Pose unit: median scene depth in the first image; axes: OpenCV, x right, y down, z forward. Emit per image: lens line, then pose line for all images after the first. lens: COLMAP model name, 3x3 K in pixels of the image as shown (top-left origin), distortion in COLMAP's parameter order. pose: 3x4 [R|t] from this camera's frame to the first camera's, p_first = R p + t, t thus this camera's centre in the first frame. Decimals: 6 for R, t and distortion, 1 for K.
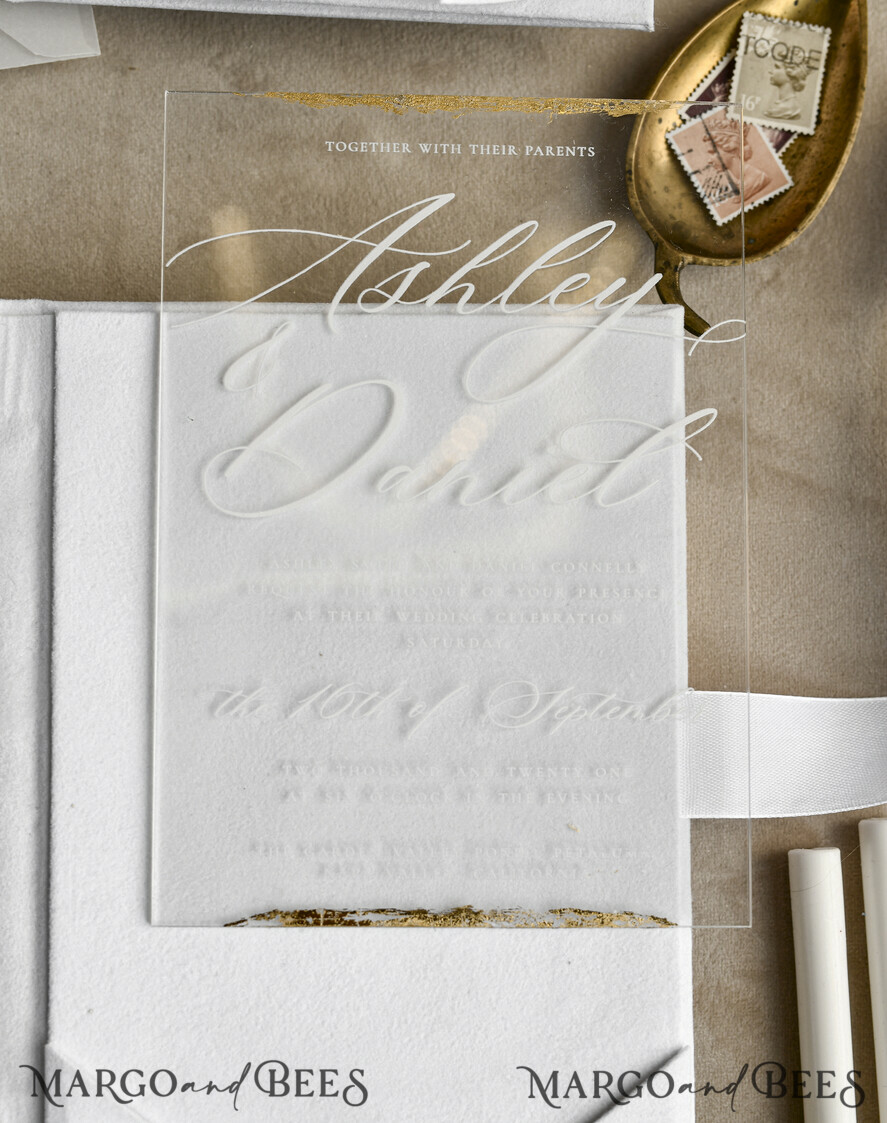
lens RADIAL K [[1978.7, 0, 441.8], [0, 1978.7, 582.4], [0, 0, 1]] dist [-0.031285, 0.038190]
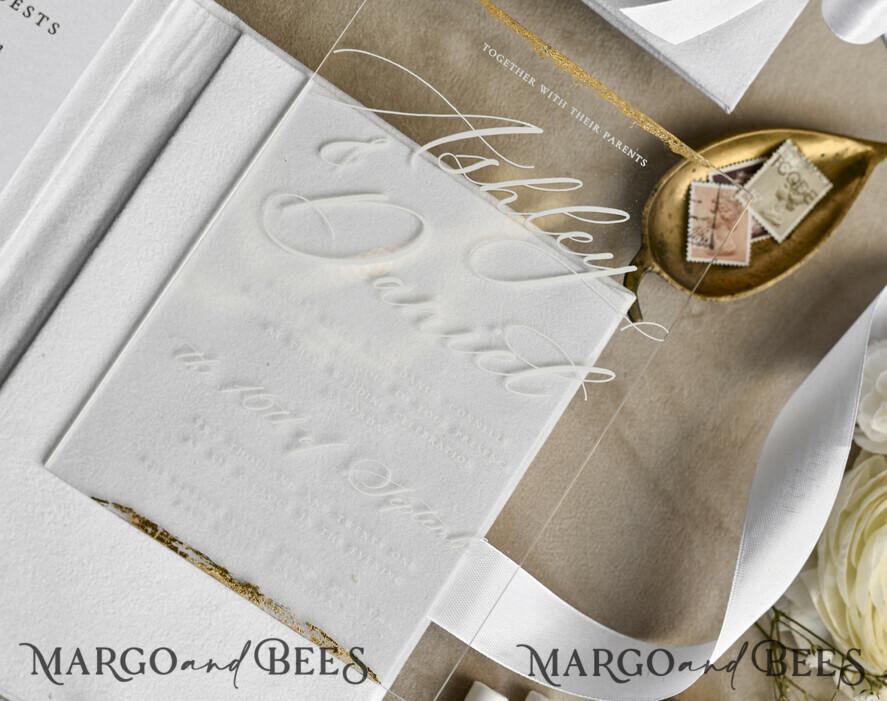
lens RADIAL K [[1562.9, 0, 439.6], [0, 1562.9, 361.0], [0, 0, 1]] dist [-0.031285, 0.038190]
pose [[0.826792, 0.554263, 0.095957, -0.066276], [-0.552519, 0.832212, -0.046328, 0.019483], [-0.105534, -0.014715, 0.994307, -0.039659]]
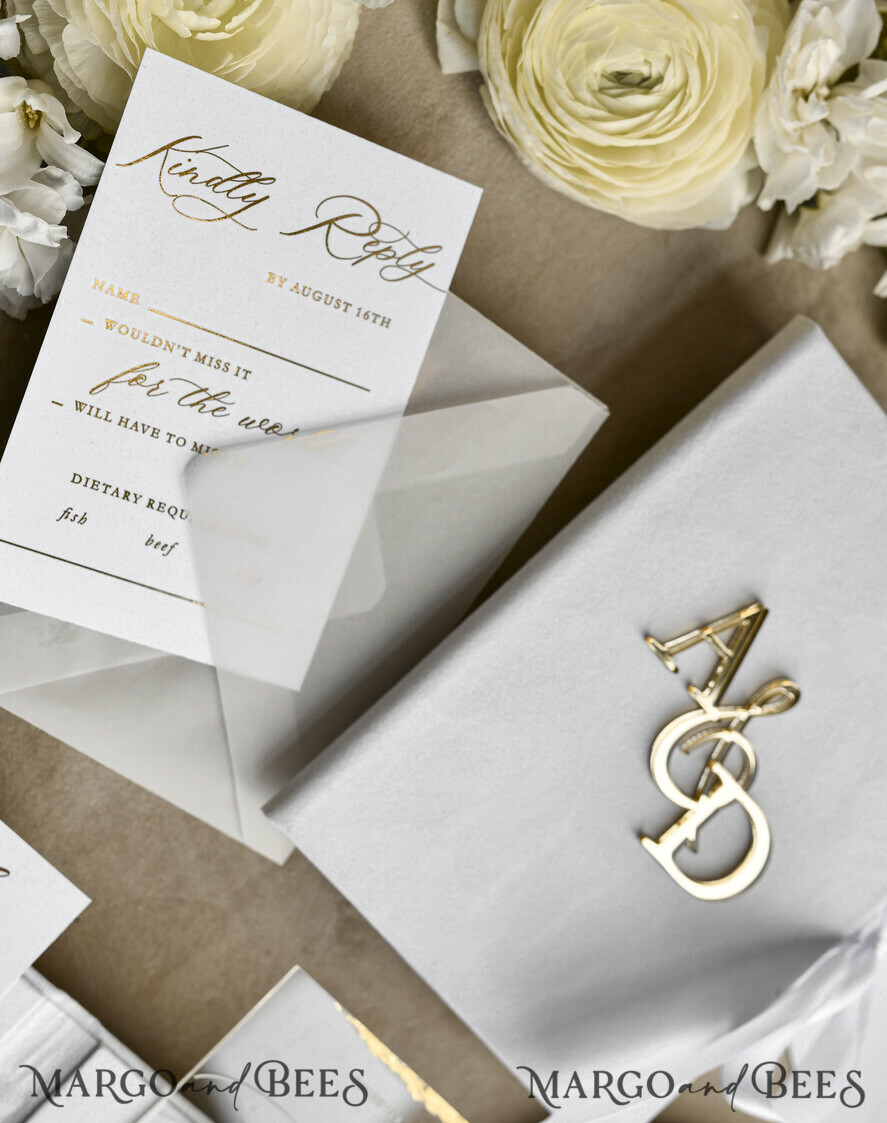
lens RADIAL K [[1978.7, 0, 441.8], [0, 1978.7, 582.4], [0, 0, 1]] dist [-0.031285, 0.038190]
pose [[0.664357, 0.693480, 0.278774, -0.577217], [-0.726038, 0.687353, 0.020385, -0.495917], [-0.177479, -0.215944, 0.960140, -0.116695]]
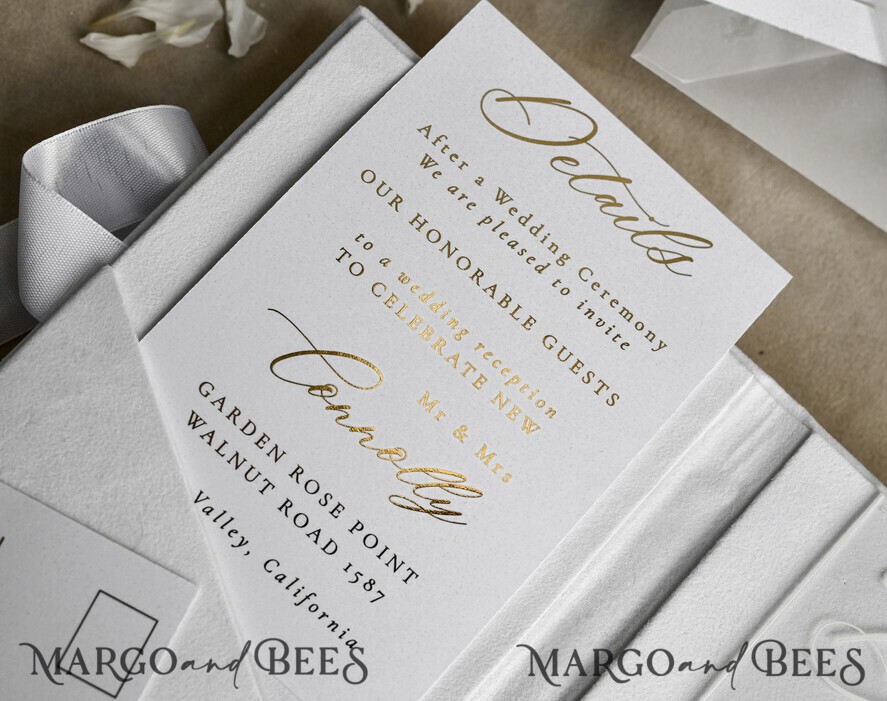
lens RADIAL K [[1562.9, 0, 439.6], [0, 1562.9, 361.0], [0, 0, 1]] dist [-0.031285, 0.038190]
pose [[0.730582, 0.677167, -0.087717, -0.299249], [-0.682823, 0.724243, -0.096044, 0.069497], [-0.001509, 0.130063, 0.991505, 0.091588]]
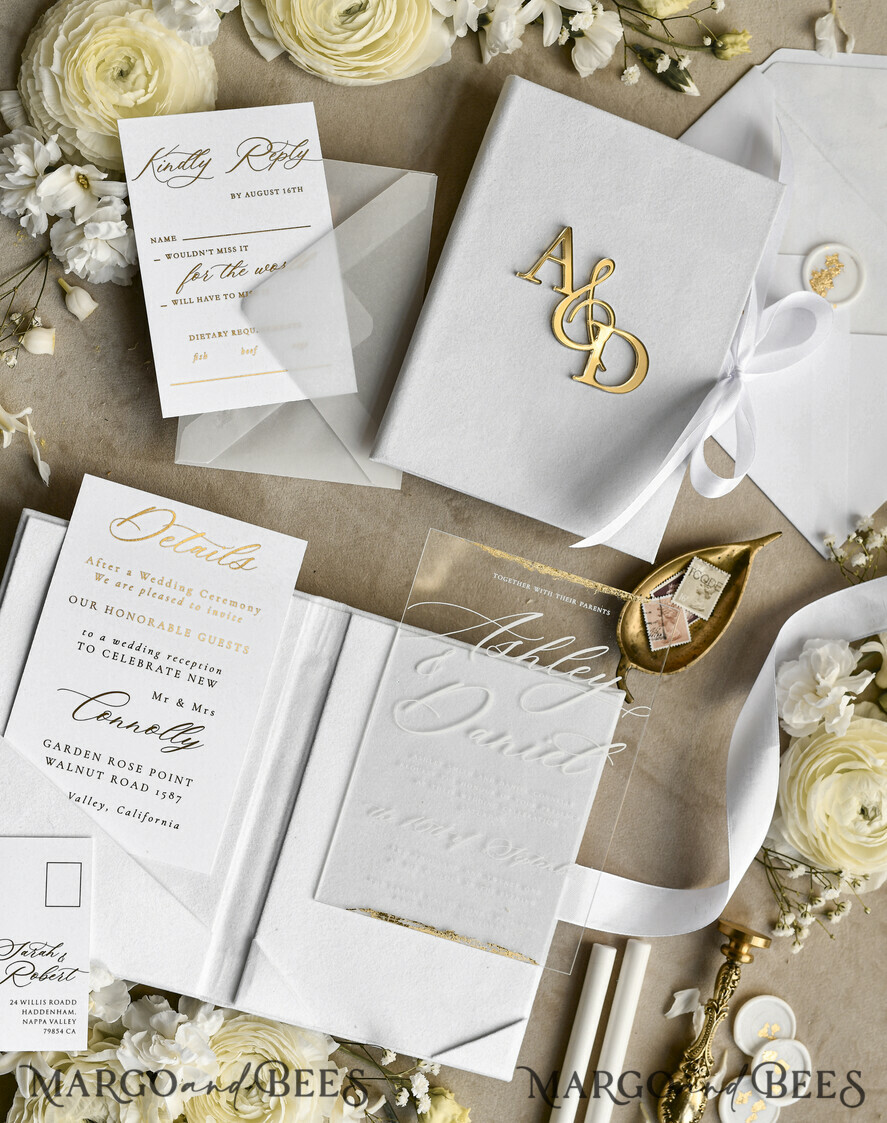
lens RADIAL K [[1978.7, 0, 441.8], [0, 1978.7, 582.4], [0, 0, 1]] dist [-0.031285, 0.038190]
pose [[0.946720, 0.298789, 0.120193, -0.367274], [-0.304244, 0.952137, 0.029502, -0.259144], [-0.105625, -0.064498, 0.992312, -1.124295]]
